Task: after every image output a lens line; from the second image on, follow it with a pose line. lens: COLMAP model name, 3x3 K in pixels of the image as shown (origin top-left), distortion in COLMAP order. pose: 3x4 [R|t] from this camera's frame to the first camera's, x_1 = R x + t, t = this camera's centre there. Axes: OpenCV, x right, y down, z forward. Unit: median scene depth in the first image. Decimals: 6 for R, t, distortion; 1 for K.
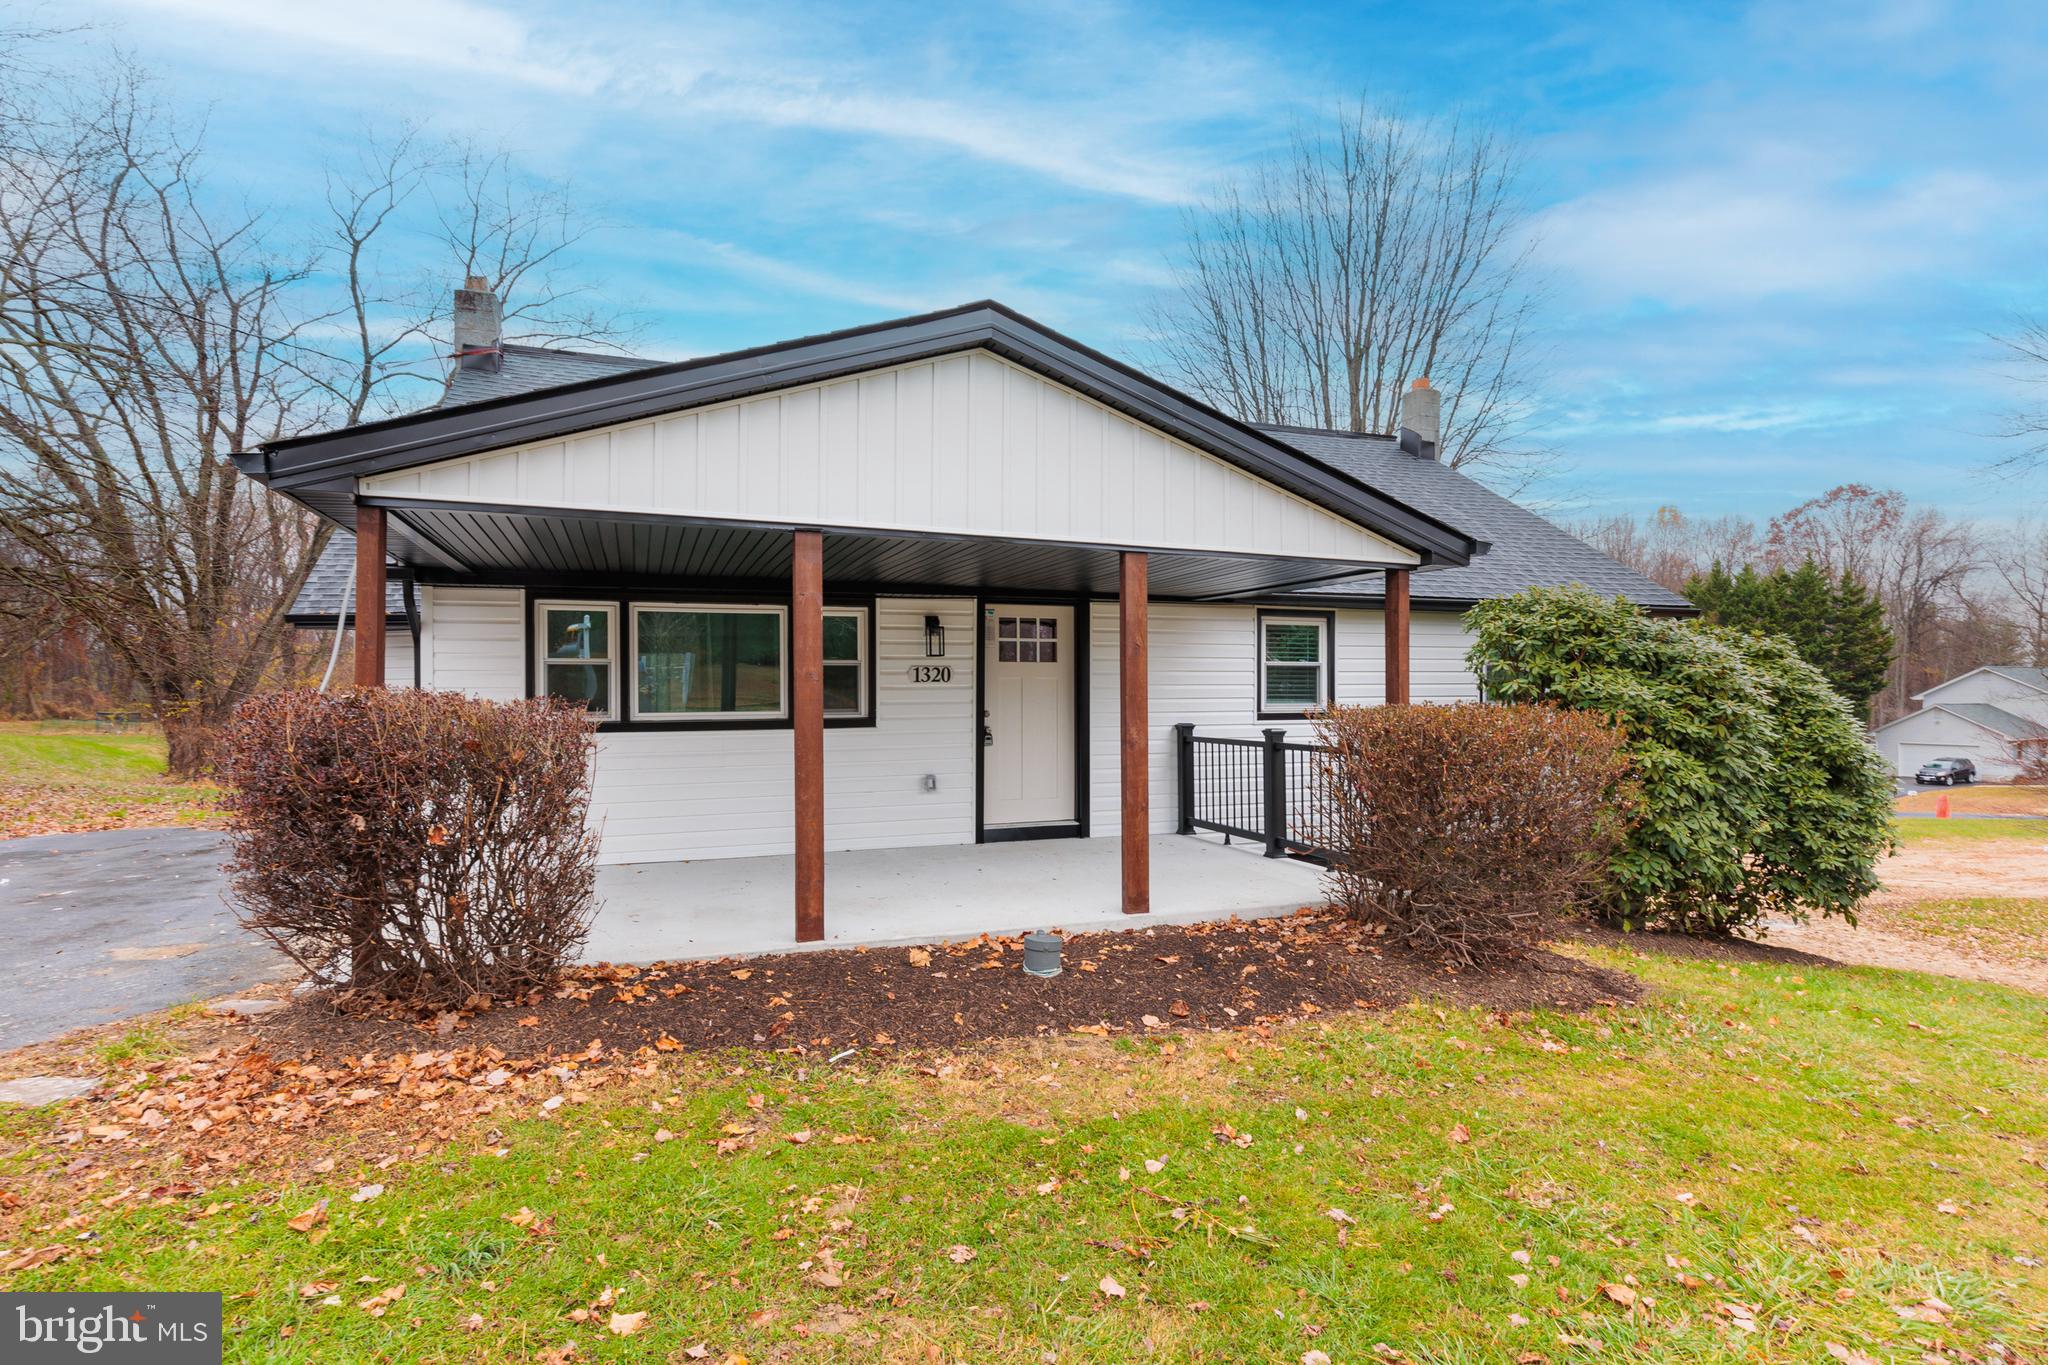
lens RADIAL K [[1035.2, 0, 1041.0], [0, 1035.2, 686.9], [0, 0, 1]] dist [-0.001462, 0.000544]
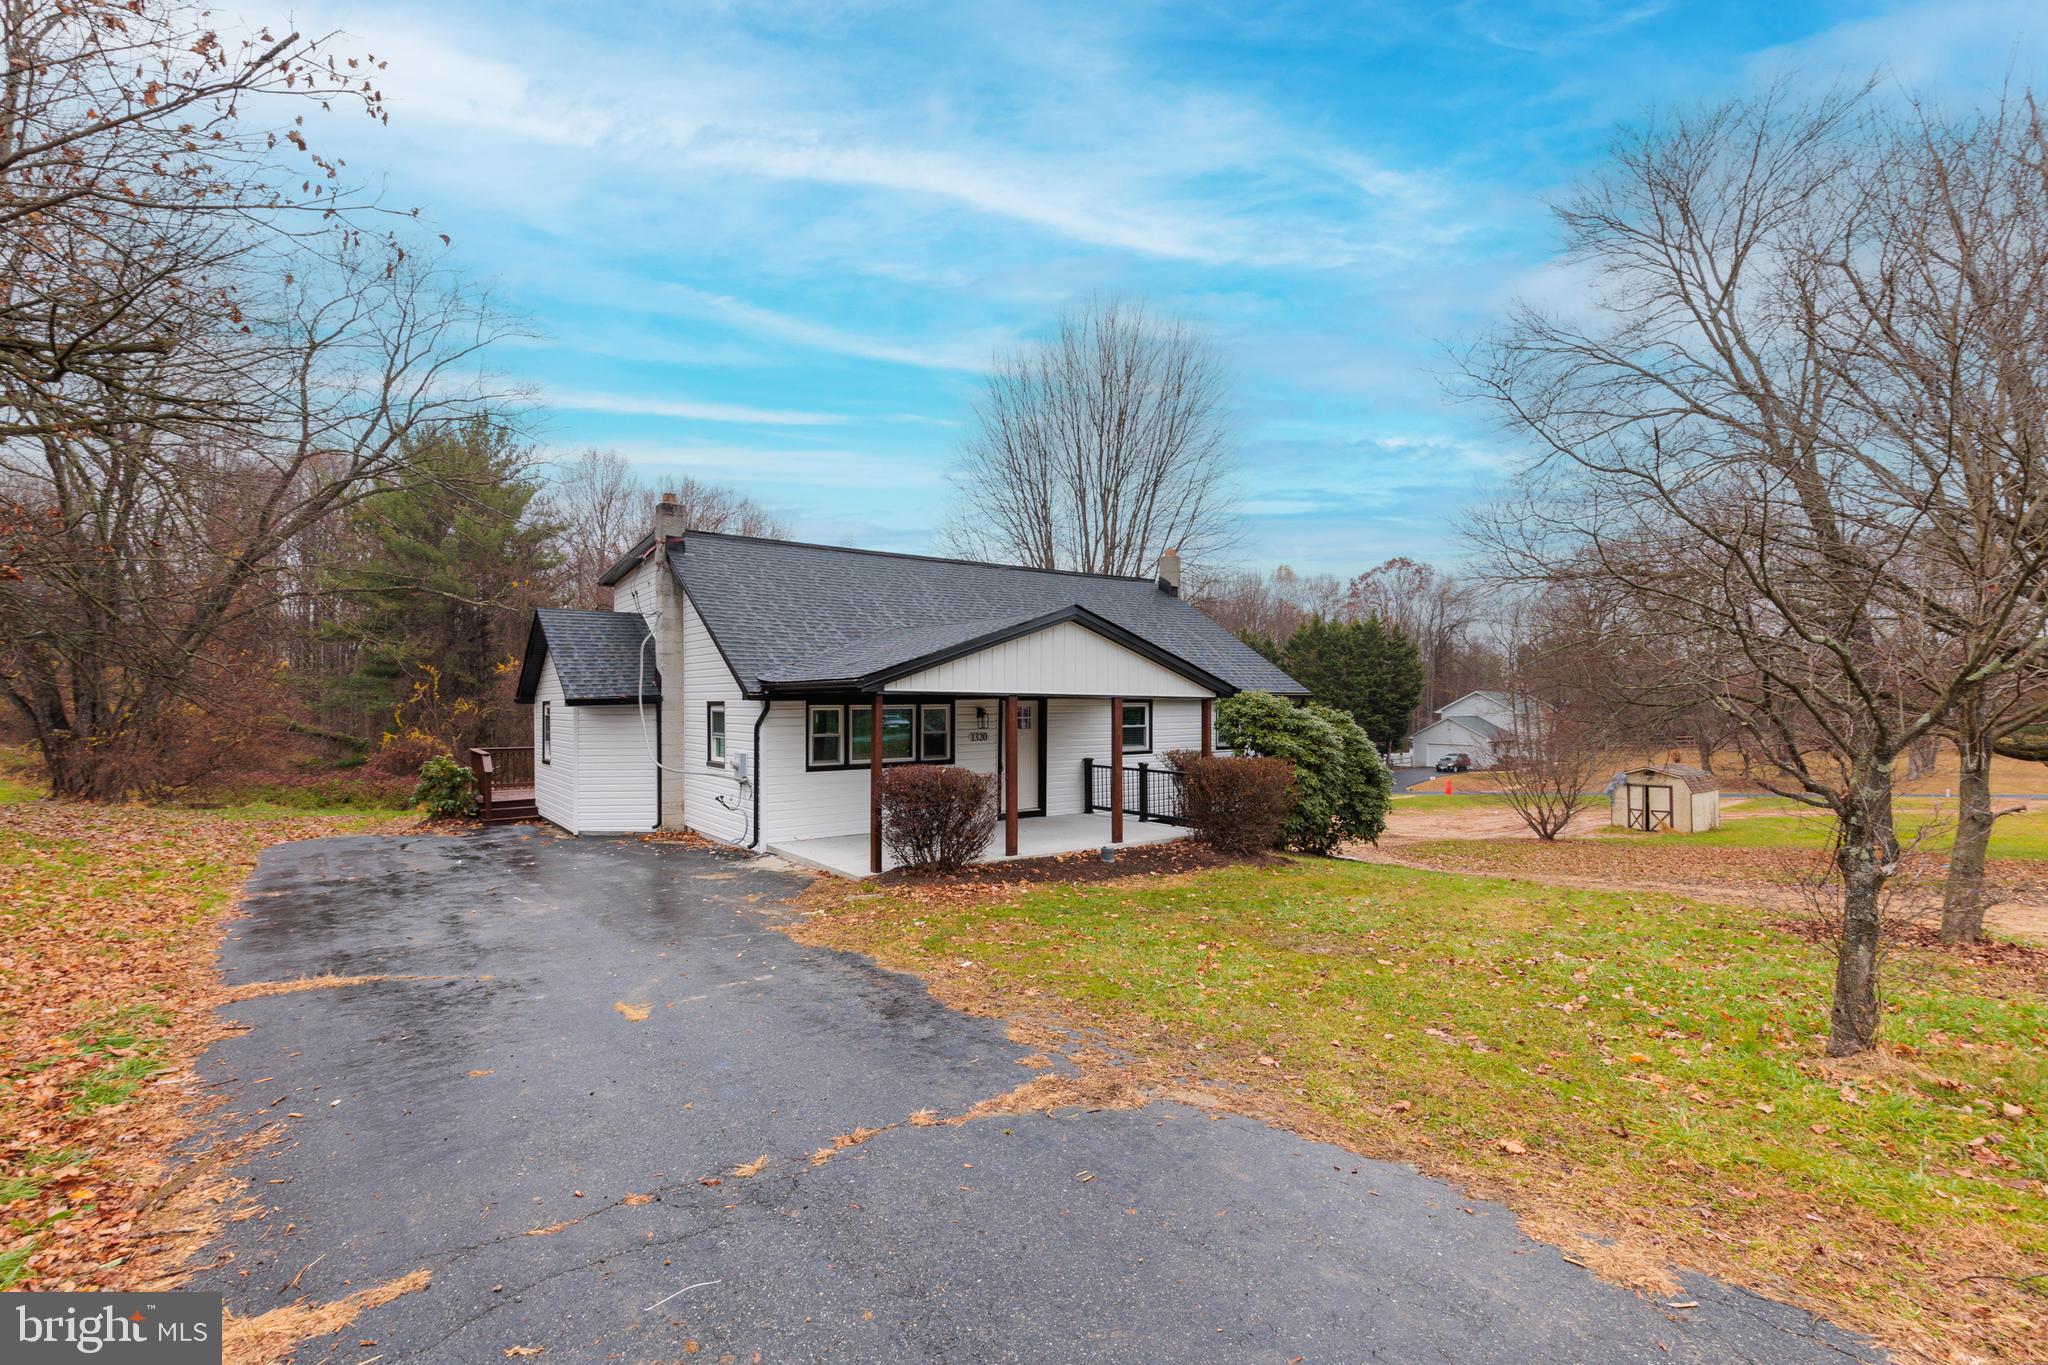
lens RADIAL K [[927.3, 0, 1022.8], [0, 927.3, 688.1], [0, 0, 1]] dist [0.004178, 0.000439]
pose [[0.962781, 0.006104, 0.270212, -0.457489], [-0.004527, 0.999969, -0.006457, -0.086029], [-0.270244, 0.004994, 0.962779, -0.677117]]
